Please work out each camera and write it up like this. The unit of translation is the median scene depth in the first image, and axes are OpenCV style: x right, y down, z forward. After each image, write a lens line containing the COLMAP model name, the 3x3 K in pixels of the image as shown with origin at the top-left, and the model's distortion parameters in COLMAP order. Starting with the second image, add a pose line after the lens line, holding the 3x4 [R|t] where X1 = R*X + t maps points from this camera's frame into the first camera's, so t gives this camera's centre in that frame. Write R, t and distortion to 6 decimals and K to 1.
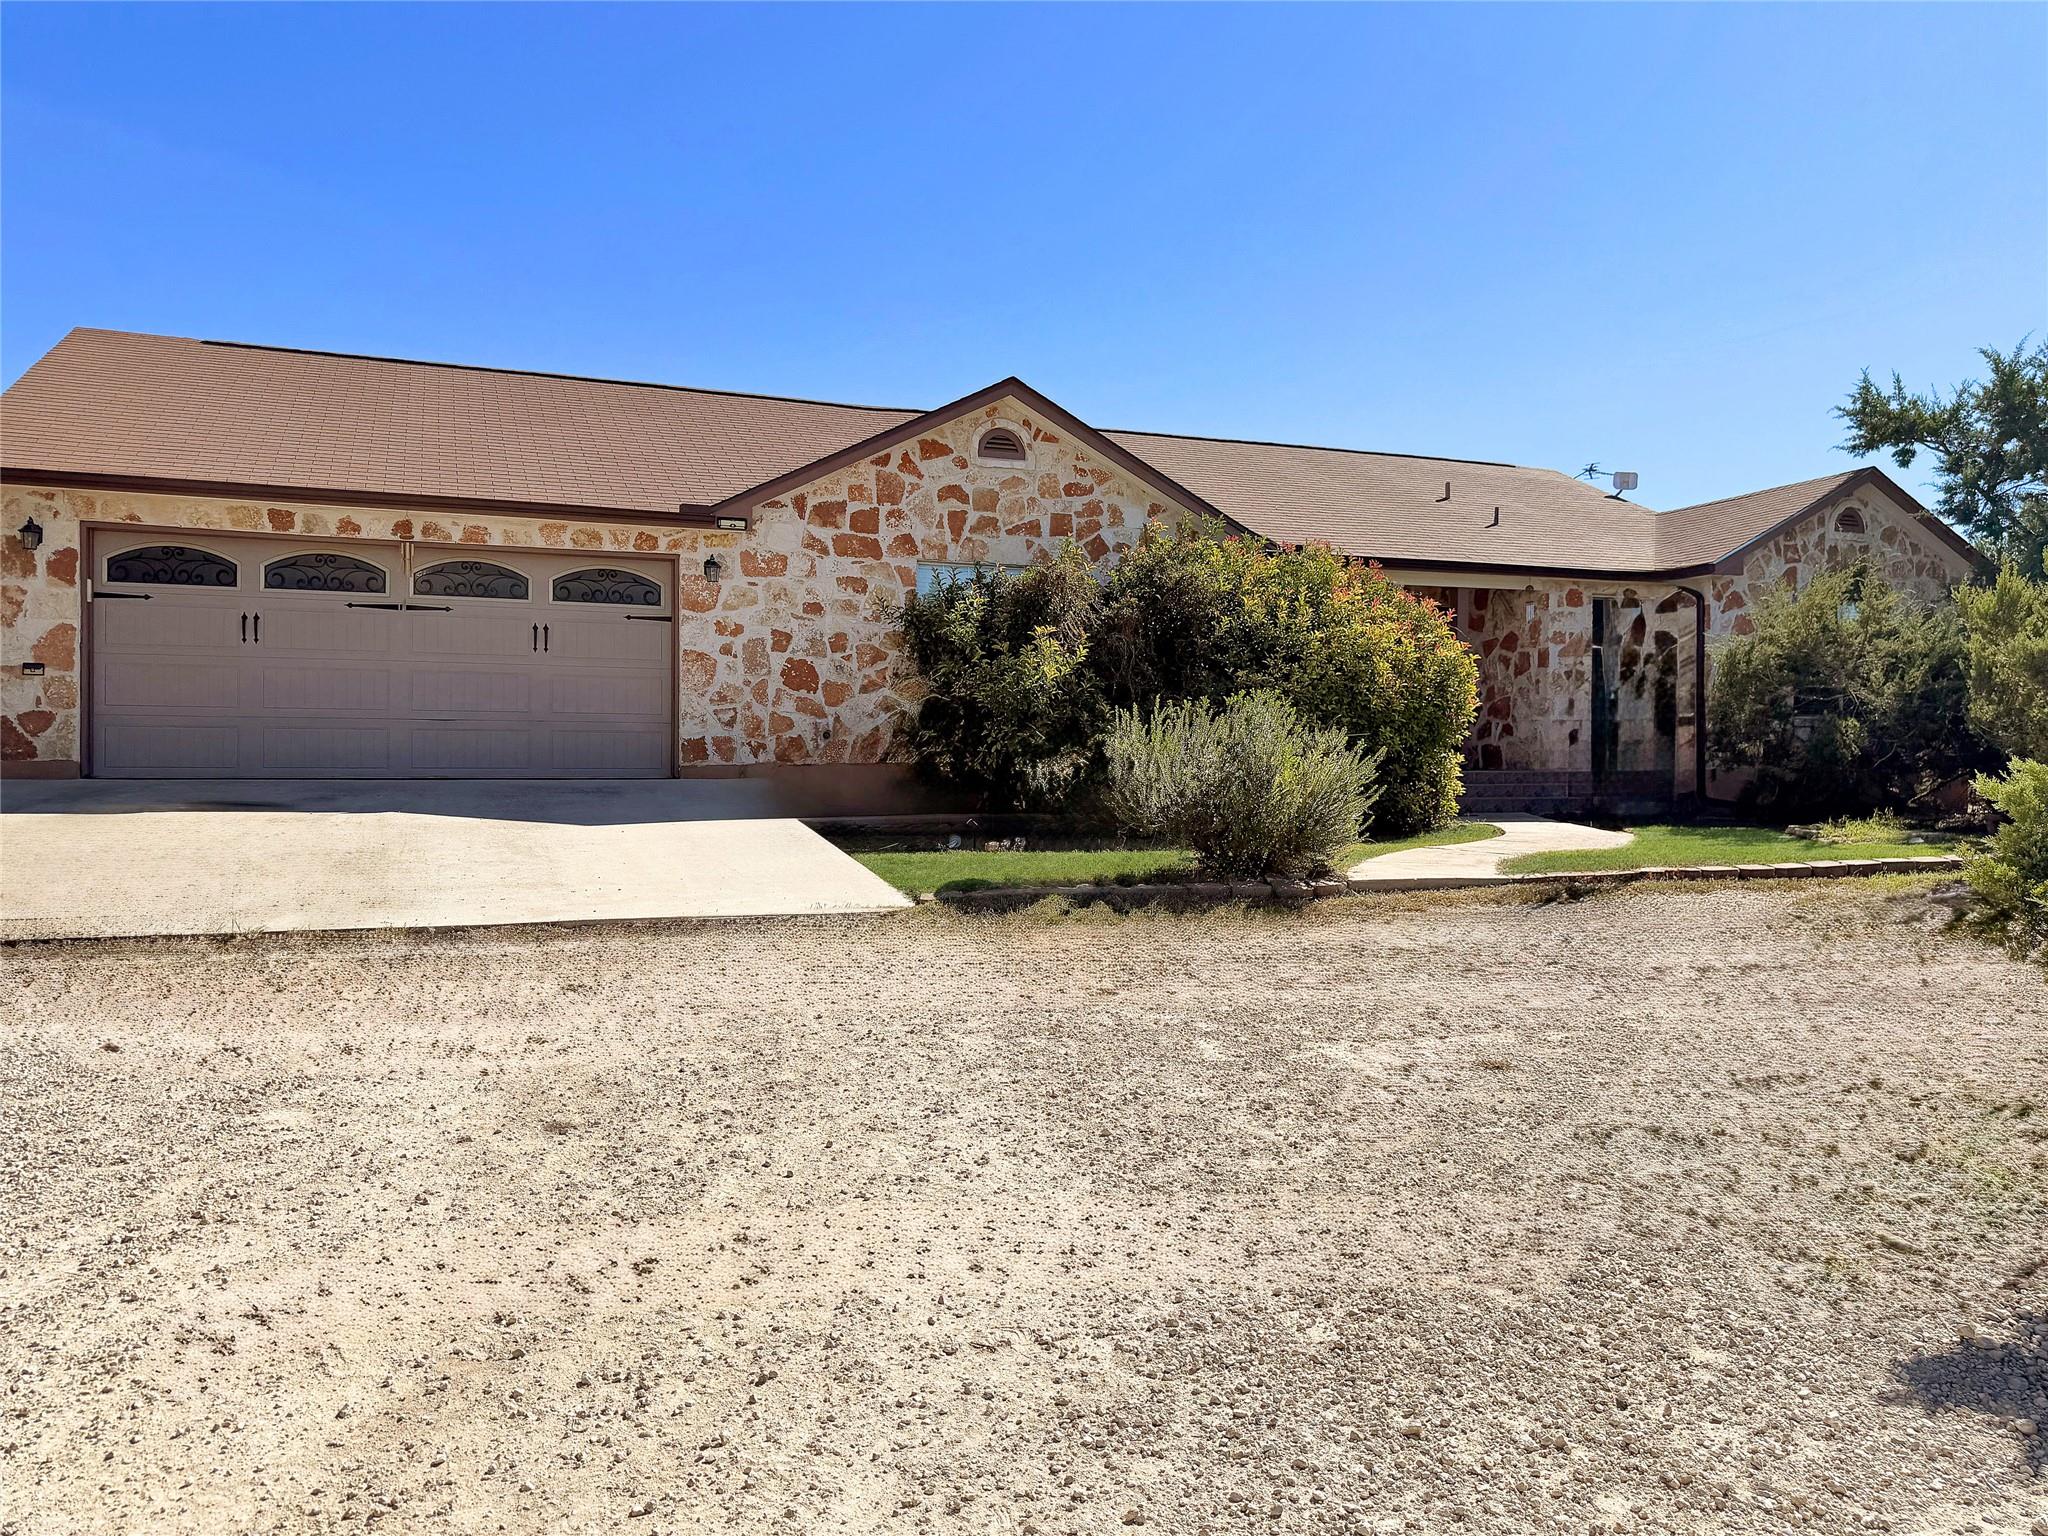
lens RADIAL K [[1438.5, 0, 1014.9], [0, 1438.5, 768.2], [0, 0, 1]] dist [0.115683, -0.171465]
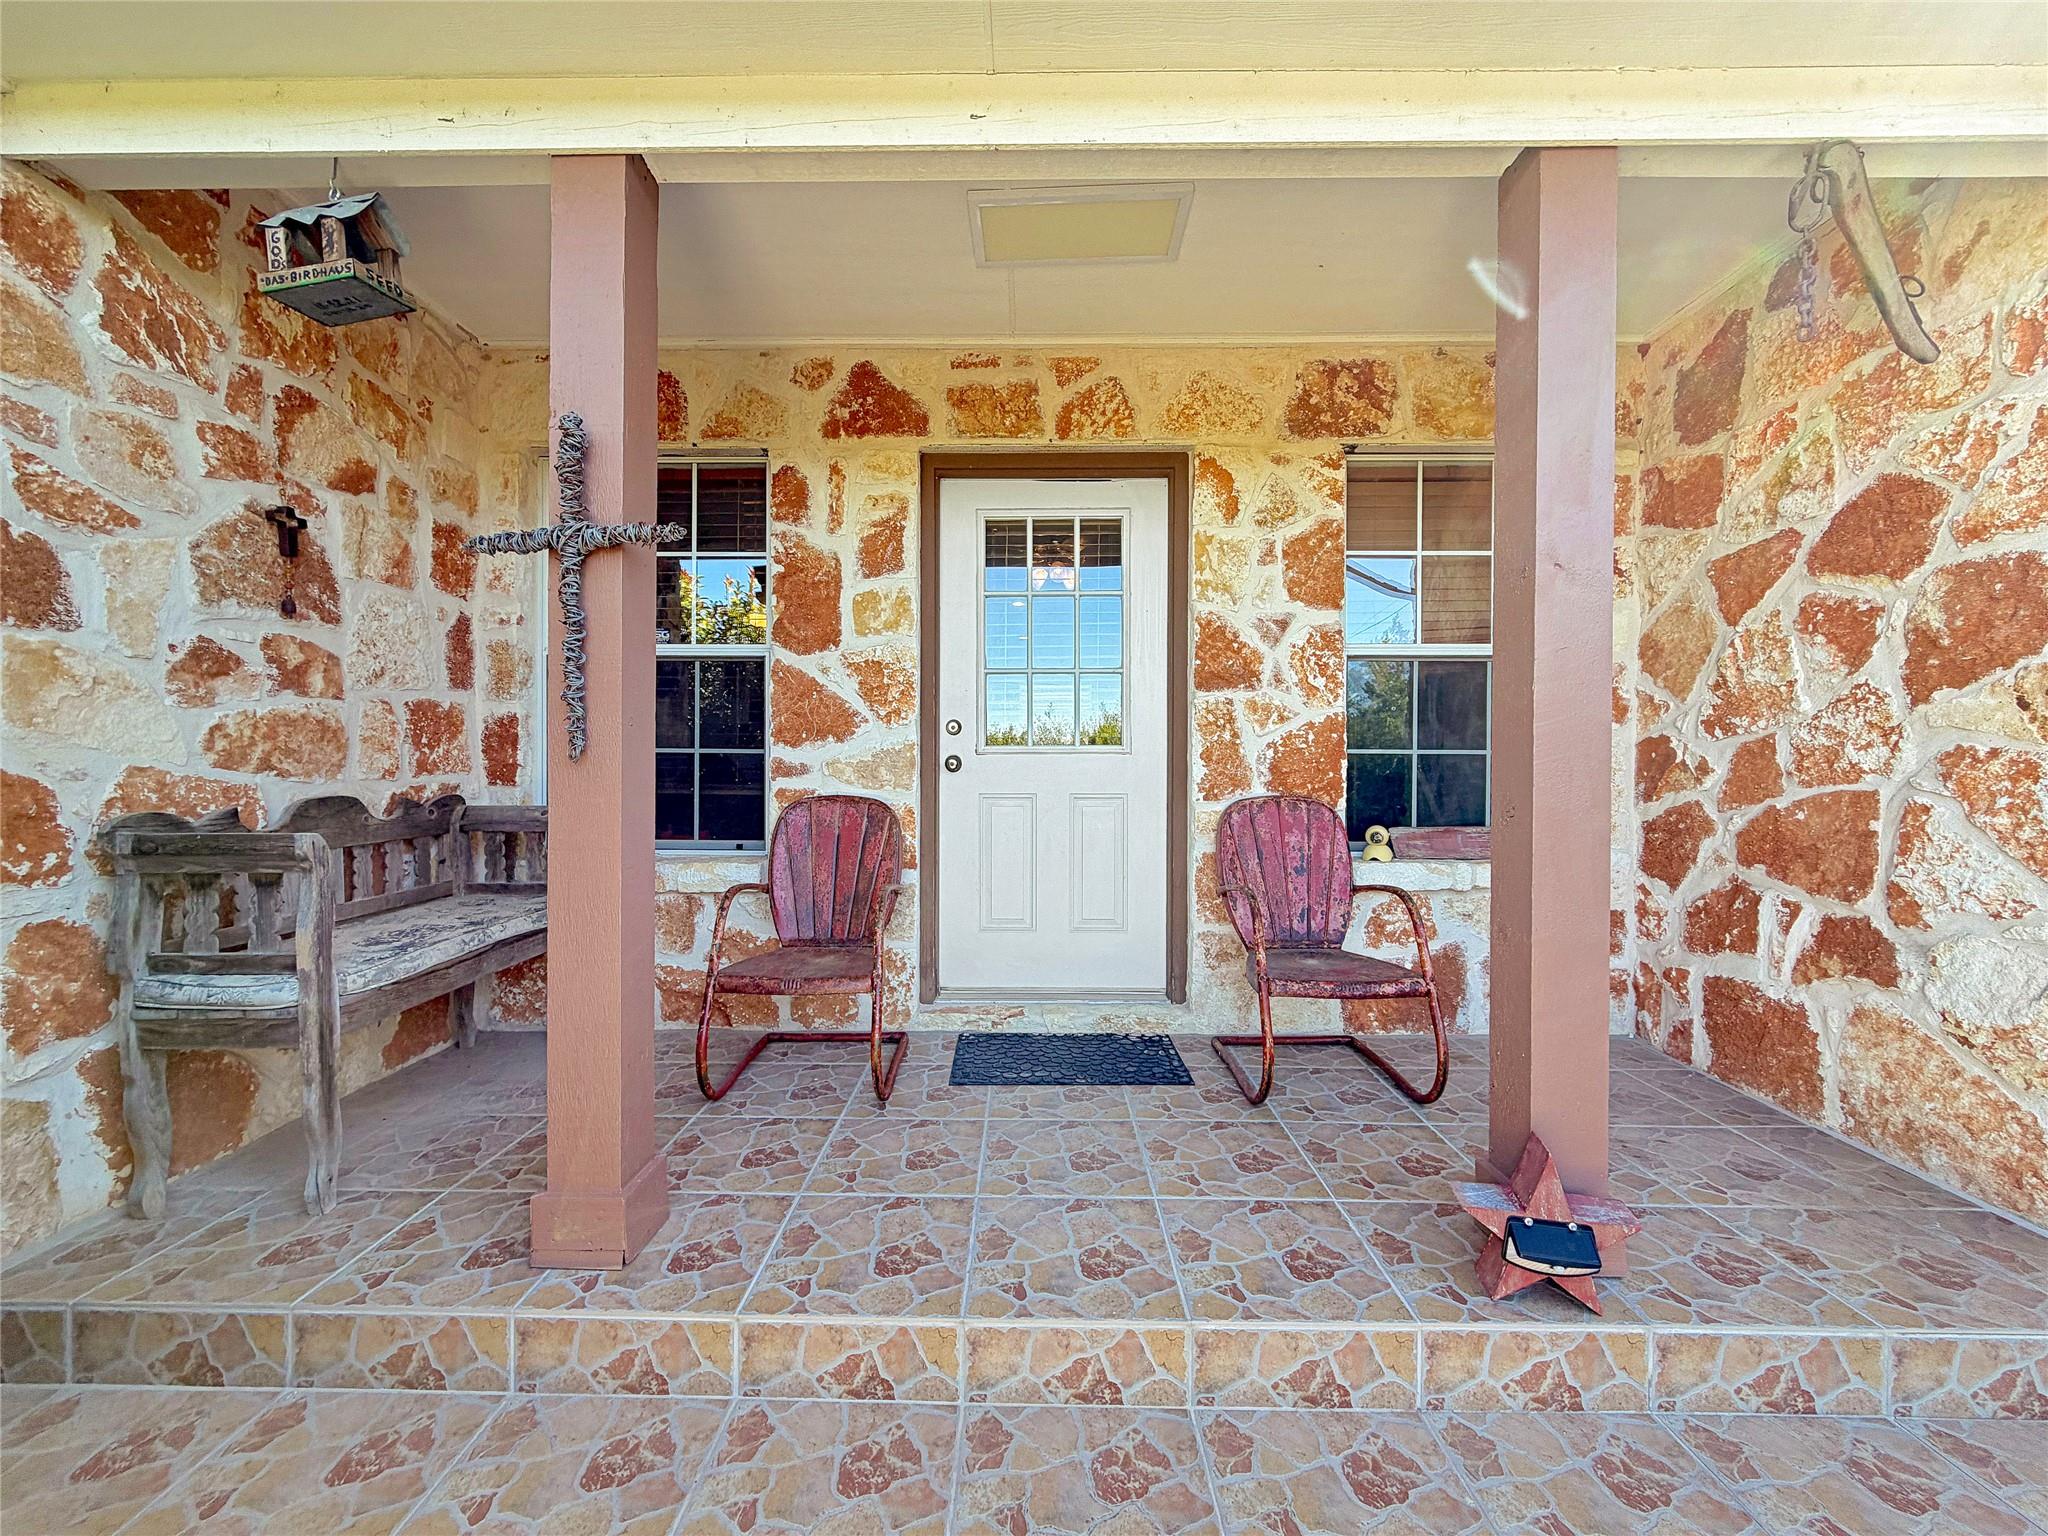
lens RADIAL K [[833.2, 0, 1033.3], [0, 833.2, 784.5], [0, 0, 1]] dist [0.000704, 0.000164]
pose [[0.936817, 0.011406, -0.349633, 0.340195], [-0.006515, 0.999864, 0.015161, -0.064840], [0.349759, -0.011925, 0.936764, 1.068625]]
